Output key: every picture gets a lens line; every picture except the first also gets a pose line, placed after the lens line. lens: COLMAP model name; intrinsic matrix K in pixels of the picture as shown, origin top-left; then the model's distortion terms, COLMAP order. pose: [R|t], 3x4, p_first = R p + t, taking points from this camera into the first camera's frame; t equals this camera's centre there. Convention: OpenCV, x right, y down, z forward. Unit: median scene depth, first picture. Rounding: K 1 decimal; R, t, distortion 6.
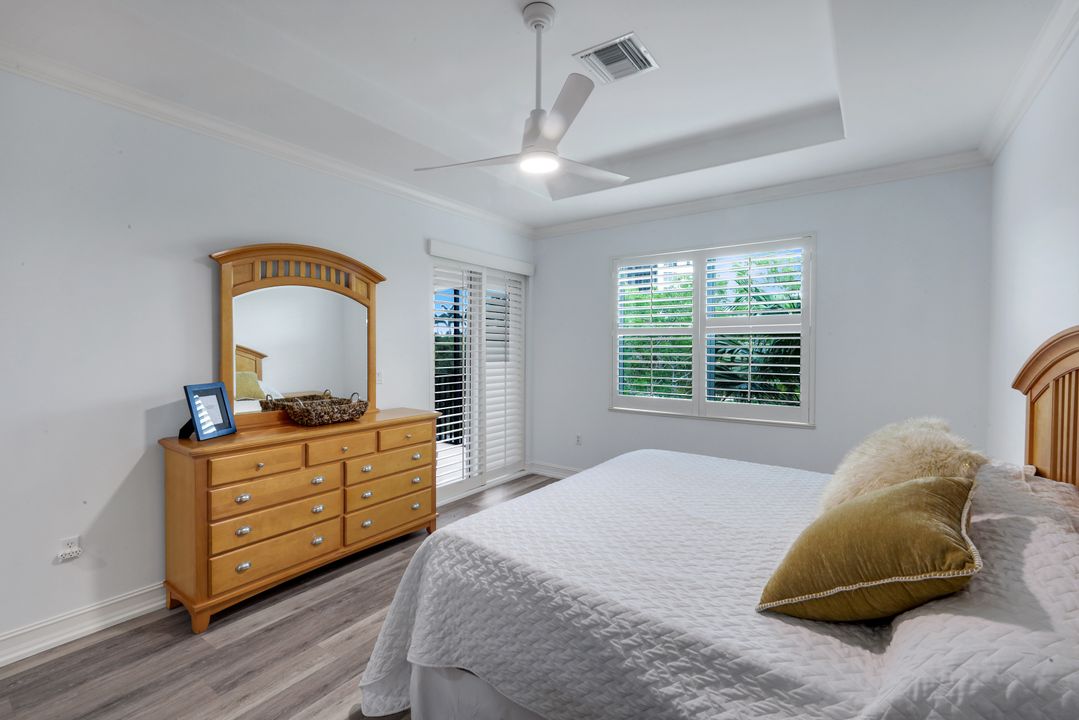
lens RADIAL K [[474.1, 0, 536.2], [0, 474.1, 353.8], [0, 0, 1]] dist [0.000043, 0.000057]
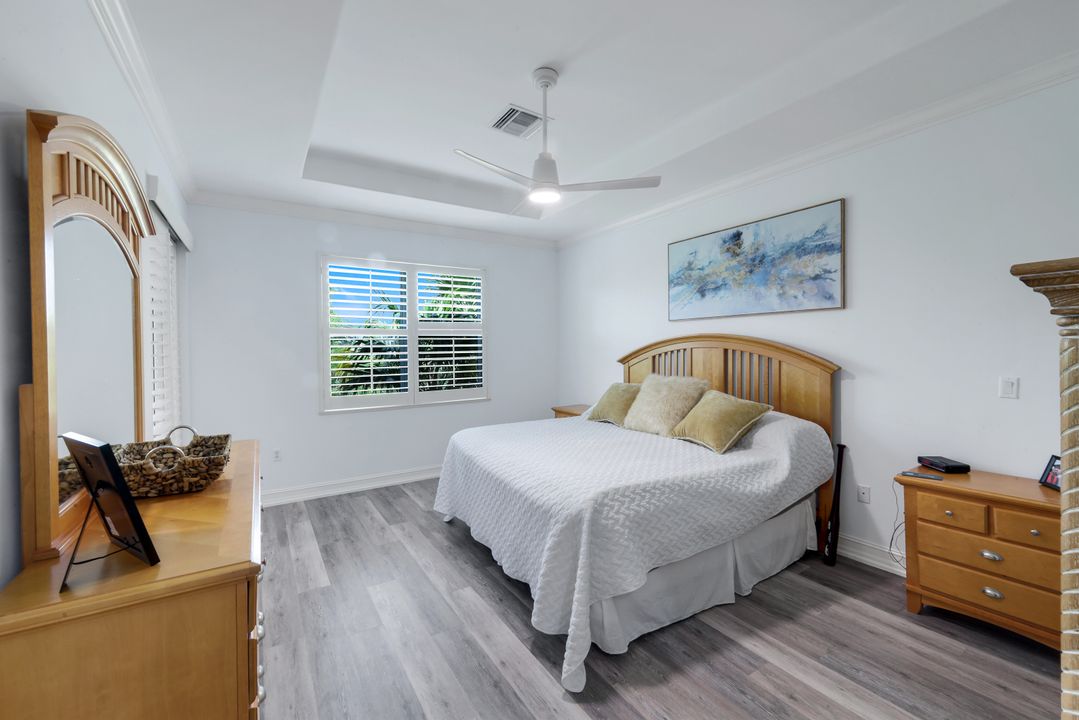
lens RADIAL K [[437.9, 0, 544.4], [0, 437.9, 353.7], [0, 0, 1]] dist [0.009032, -0.000045]
pose [[0.364727, -0.027530, 0.930707, -1.179382], [0.024197, 0.999505, 0.020083, -0.018544], [-0.930800, 0.015195, 0.365213, 0.631999]]
